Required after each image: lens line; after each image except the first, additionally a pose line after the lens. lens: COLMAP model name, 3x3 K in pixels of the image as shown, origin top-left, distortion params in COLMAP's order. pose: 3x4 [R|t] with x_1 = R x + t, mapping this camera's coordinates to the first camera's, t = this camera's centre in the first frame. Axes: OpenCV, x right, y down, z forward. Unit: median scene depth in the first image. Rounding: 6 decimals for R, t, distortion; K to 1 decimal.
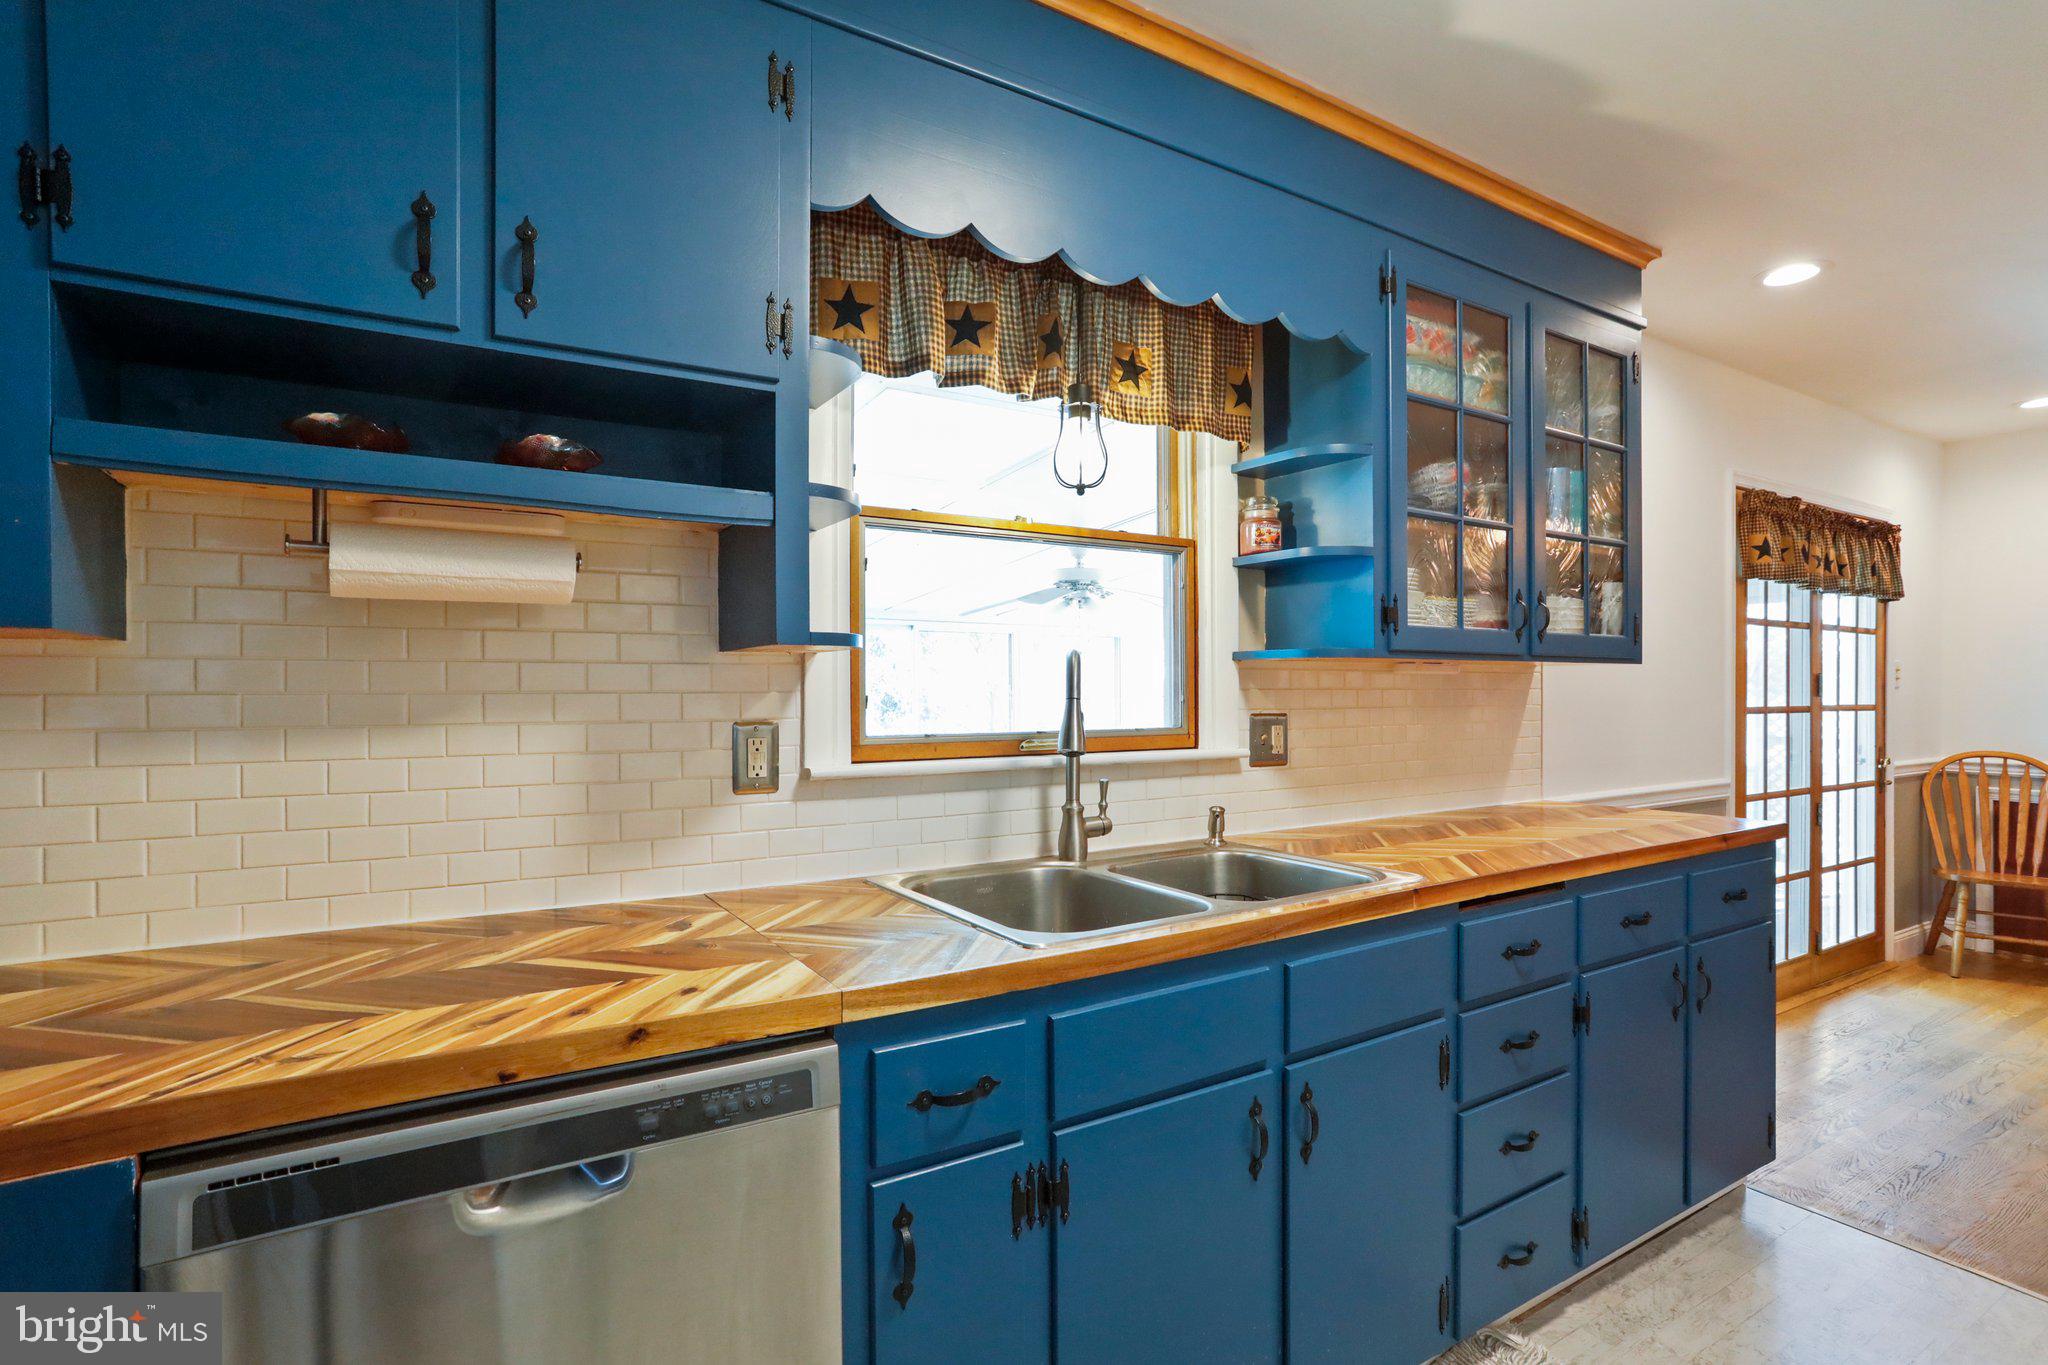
lens RADIAL K [[995.1, 0, 1013.6], [0, 995.1, 660.2], [0, 0, 1]] dist [-0.053653, 0.043170]
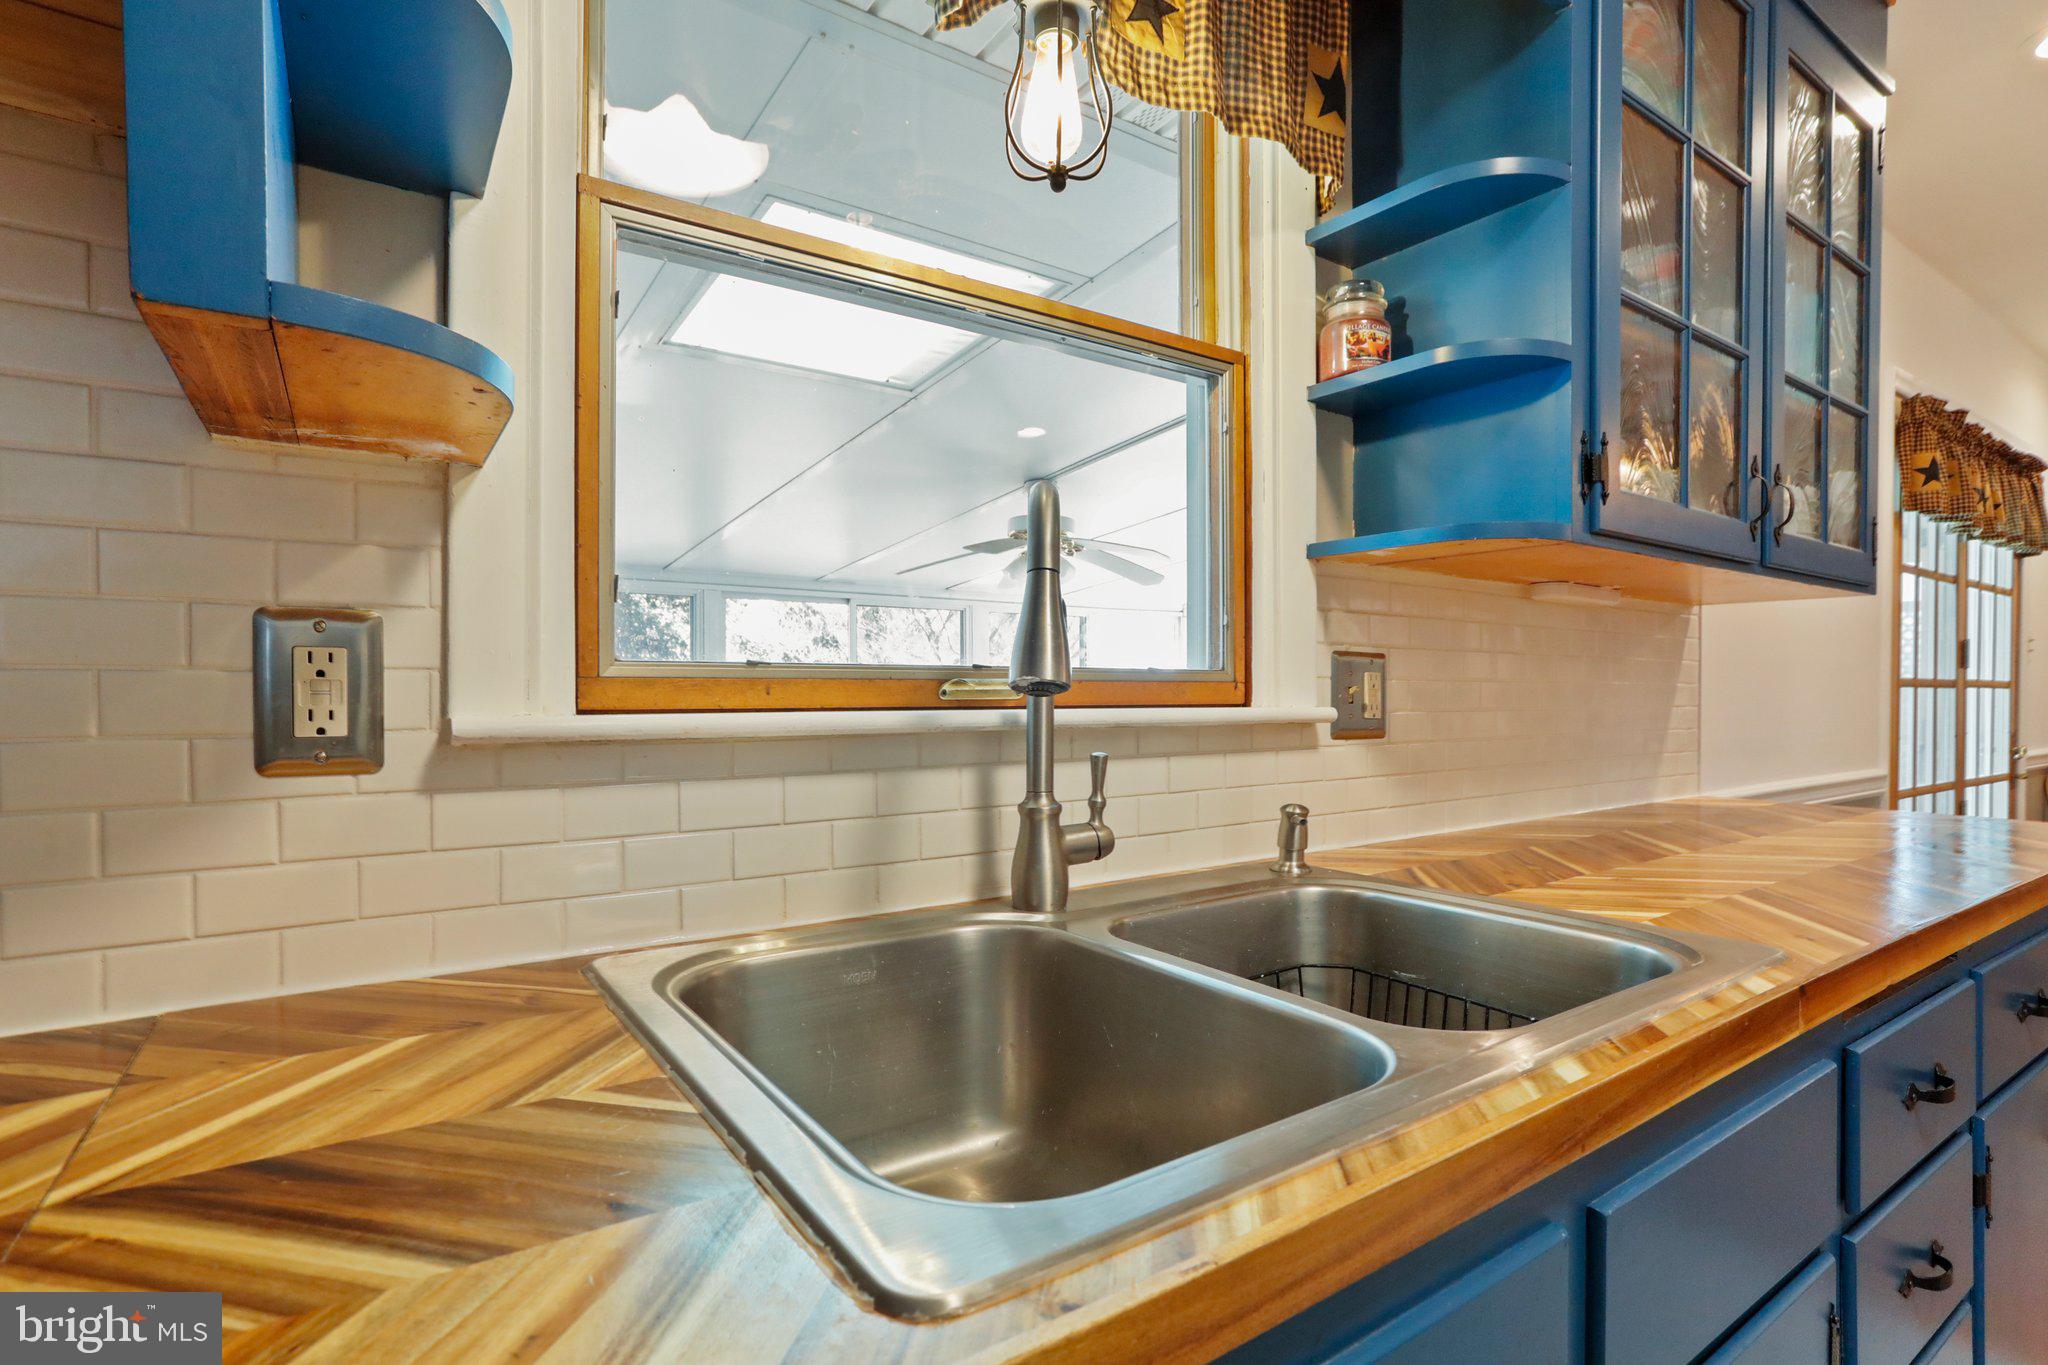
lens RADIAL K [[995.1, 0, 1013.6], [0, 995.1, 660.2], [0, 0, 1]] dist [-0.053653, 0.043170]
pose [[0.999159, 0.004455, 0.040750, 0.022690], [-0.004459, 0.999990, 0.000006, 0.066346], [-0.040749, -0.000188, 0.999169, 0.445480]]
